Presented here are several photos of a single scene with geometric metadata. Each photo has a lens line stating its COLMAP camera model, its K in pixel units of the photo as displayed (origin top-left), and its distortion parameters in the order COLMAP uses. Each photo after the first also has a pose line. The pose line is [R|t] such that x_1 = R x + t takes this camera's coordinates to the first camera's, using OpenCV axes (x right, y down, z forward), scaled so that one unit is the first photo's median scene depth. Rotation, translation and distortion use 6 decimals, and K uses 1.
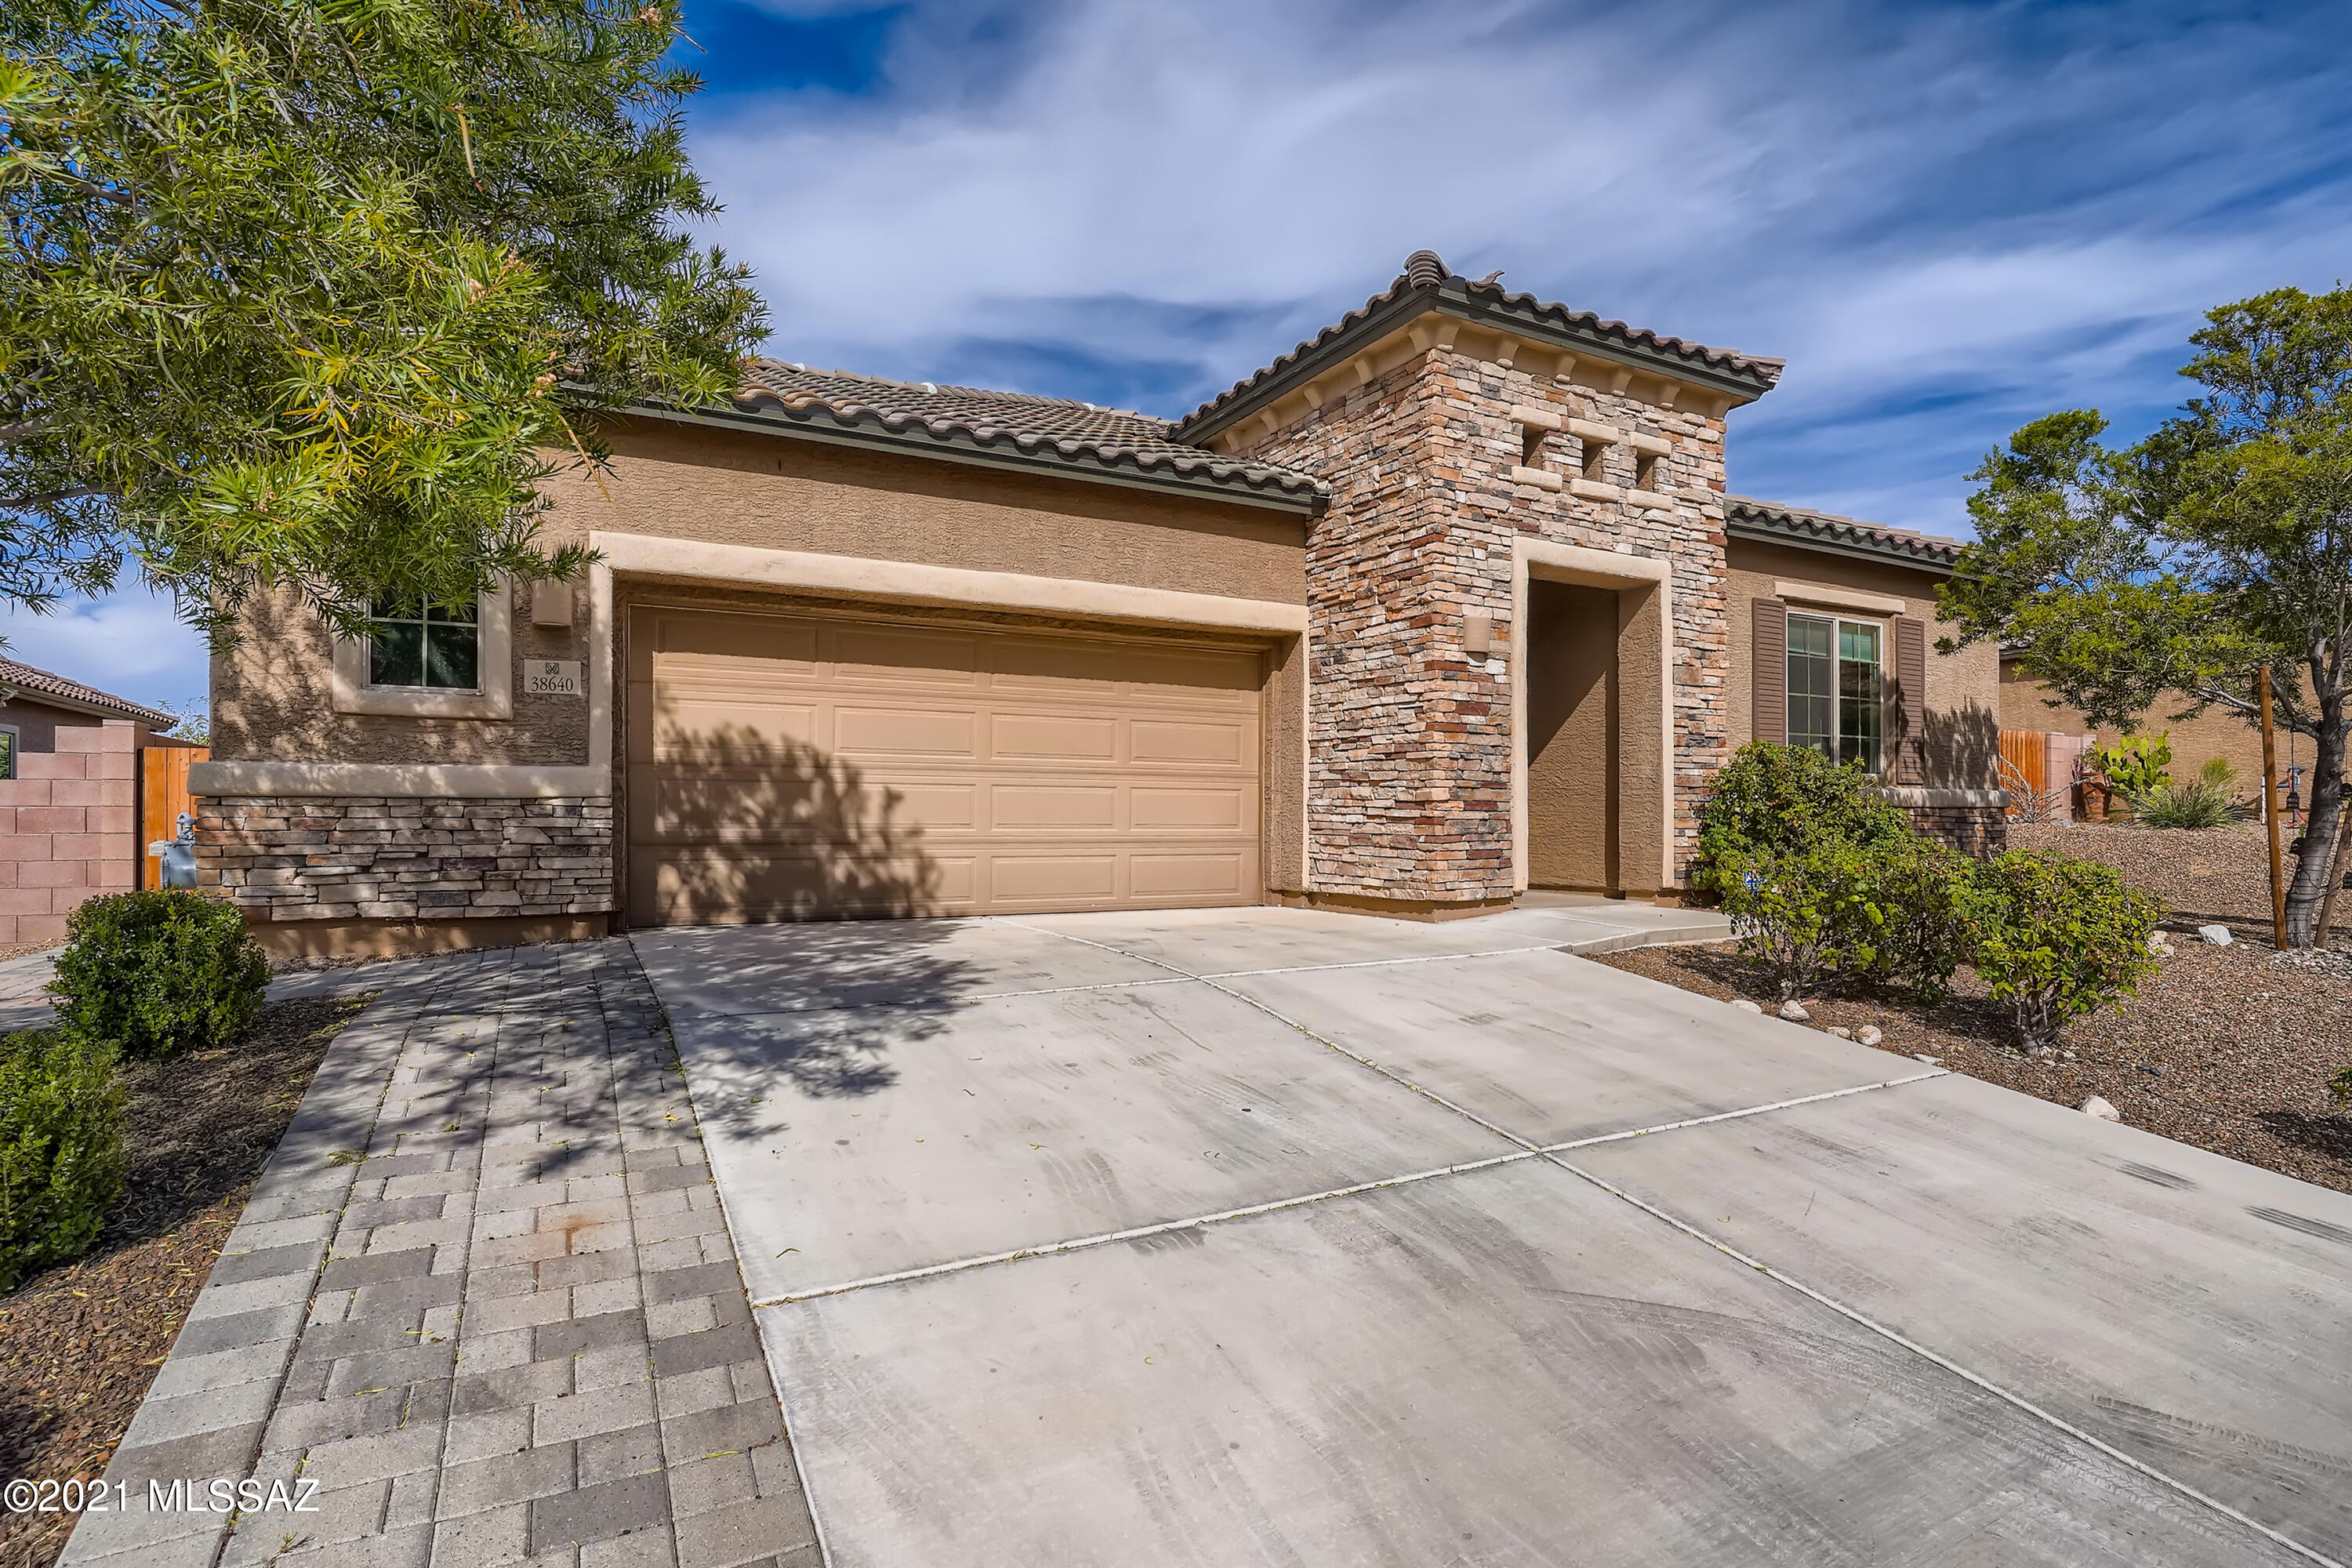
lens RADIAL K [[1216.7, 0, 1267.6], [0, 1216.7, 806.6], [0, 0, 1]] dist [-0.017767, 0.005125]
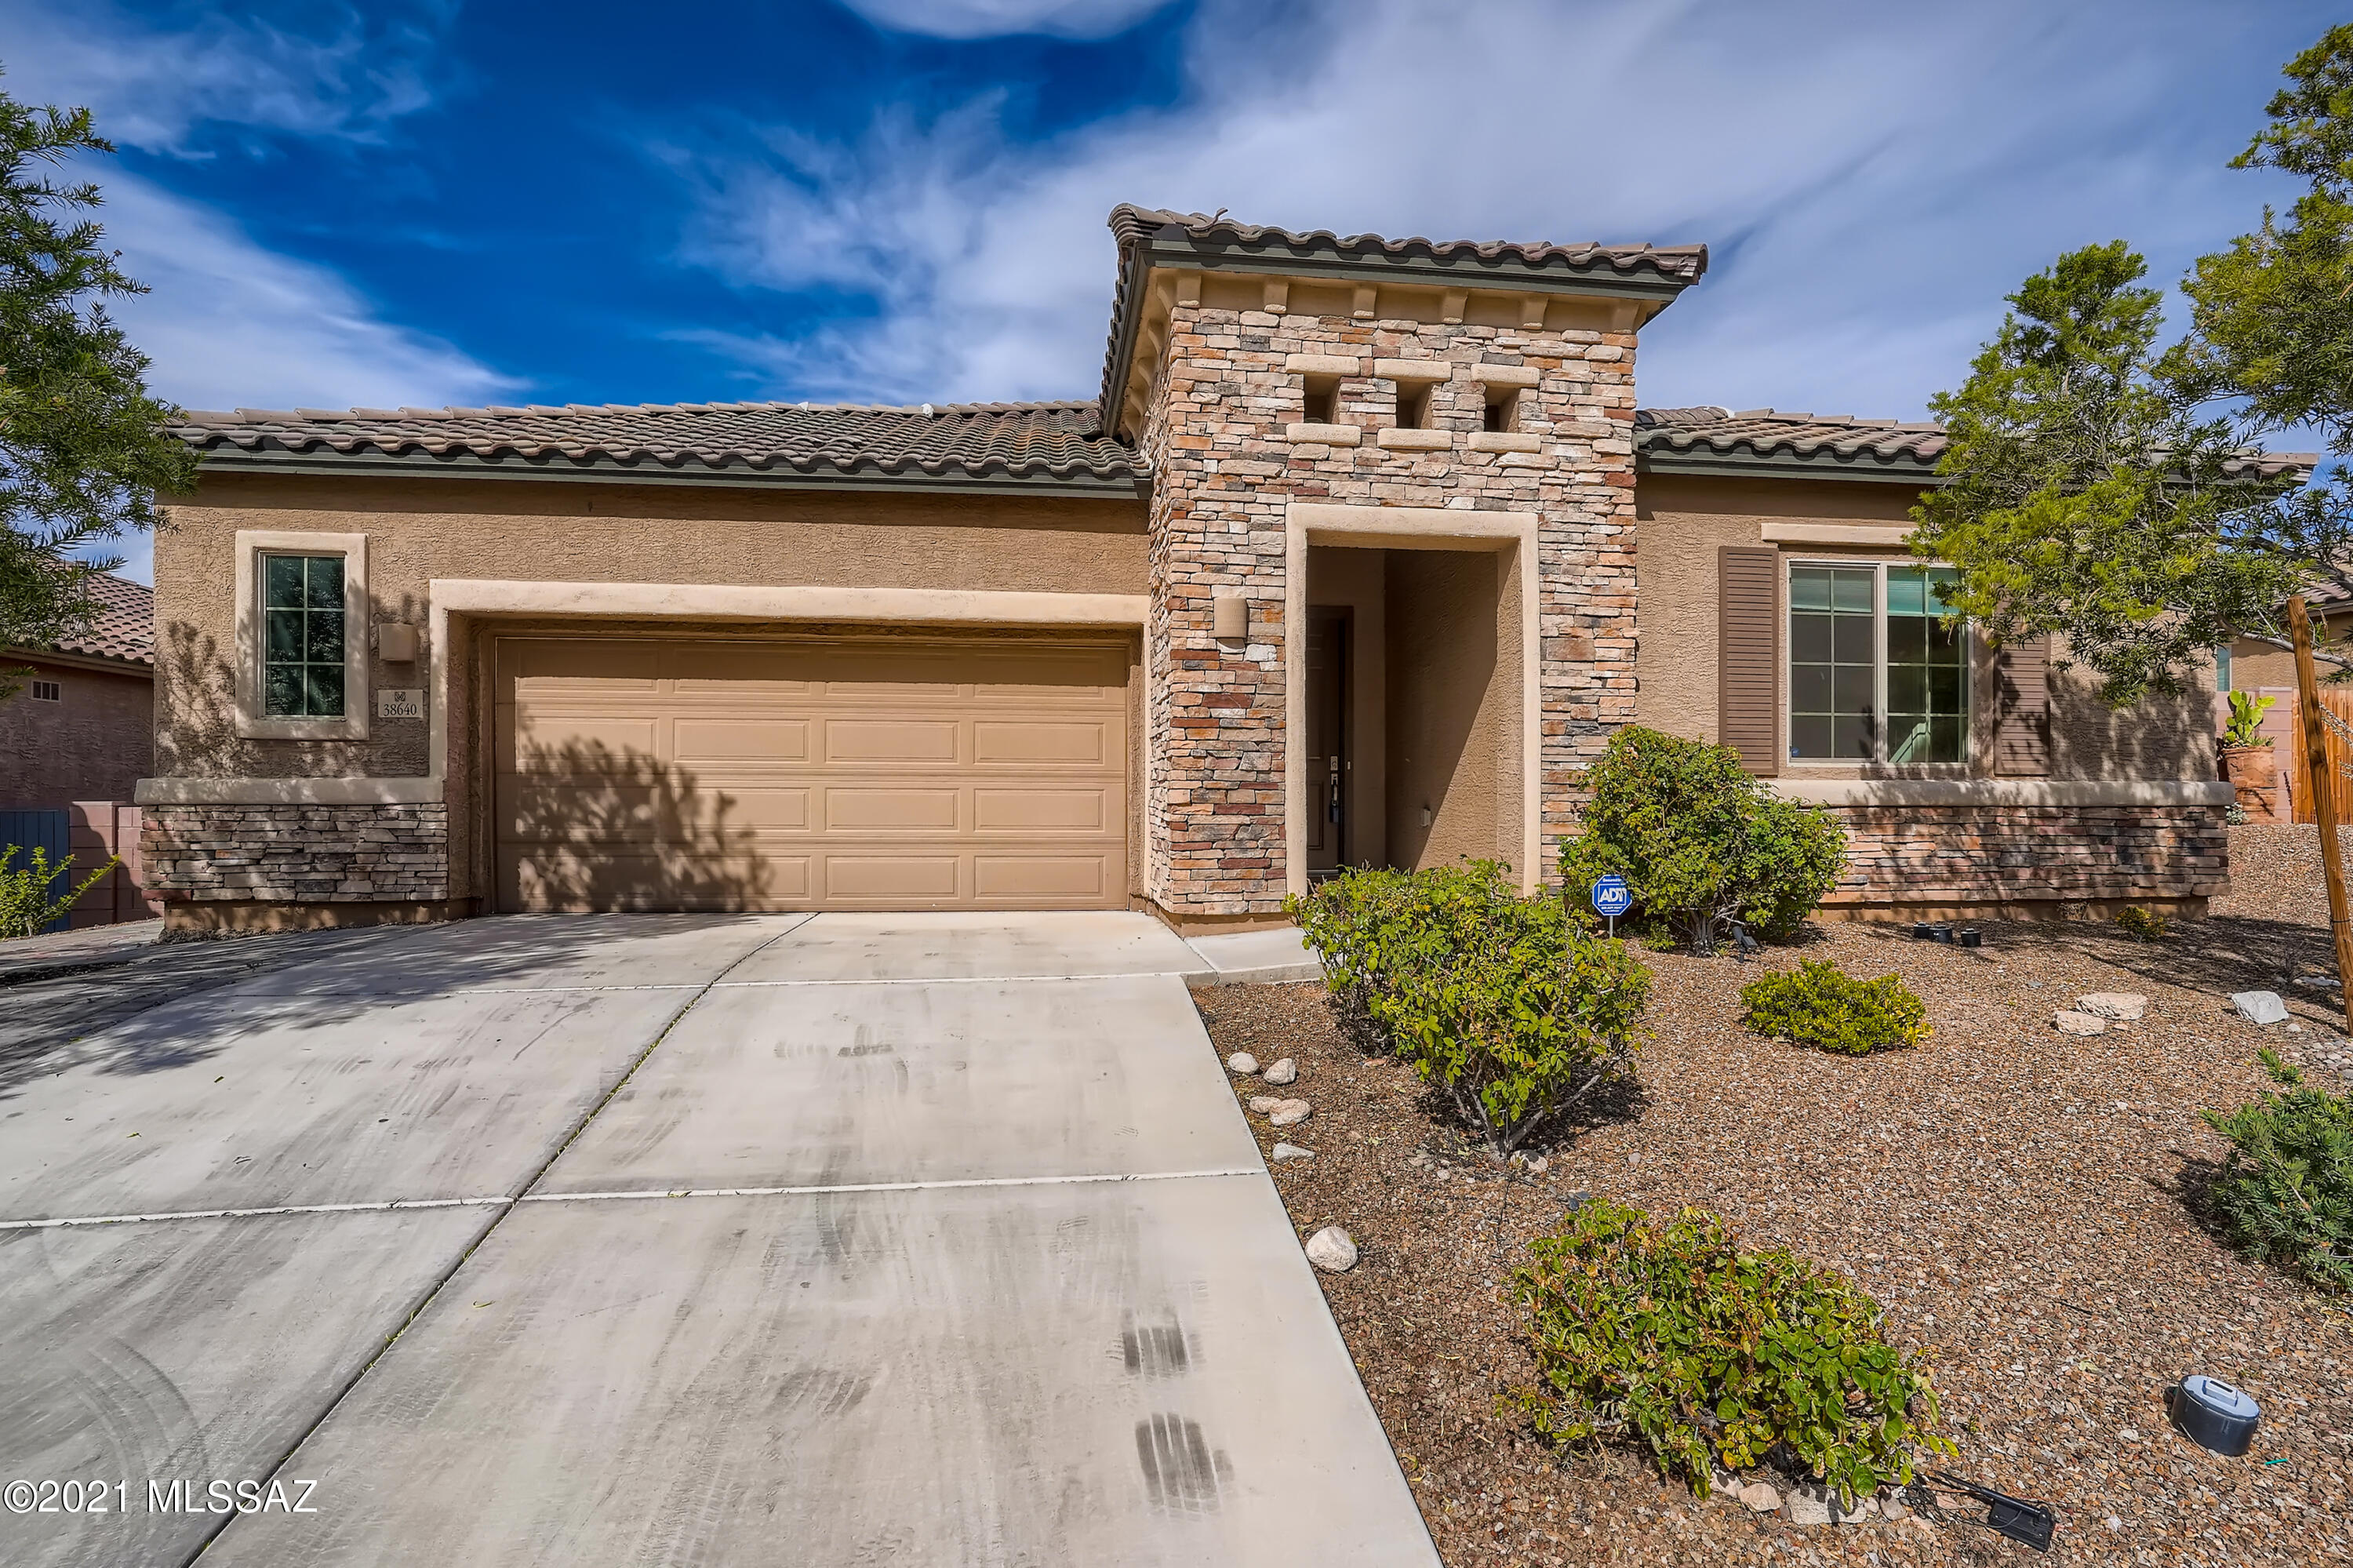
lens RADIAL K [[1217.3, 0, 1209.6], [0, 1217.3, 792.9], [0, 0, 1]] dist [-0.017767, 0.005125]
pose [[0.921811, -0.004060, -0.387618, 0.509997], [0.003048, 0.999990, -0.003227, -0.009937], [0.387628, 0.001793, 0.921814, 0.169800]]
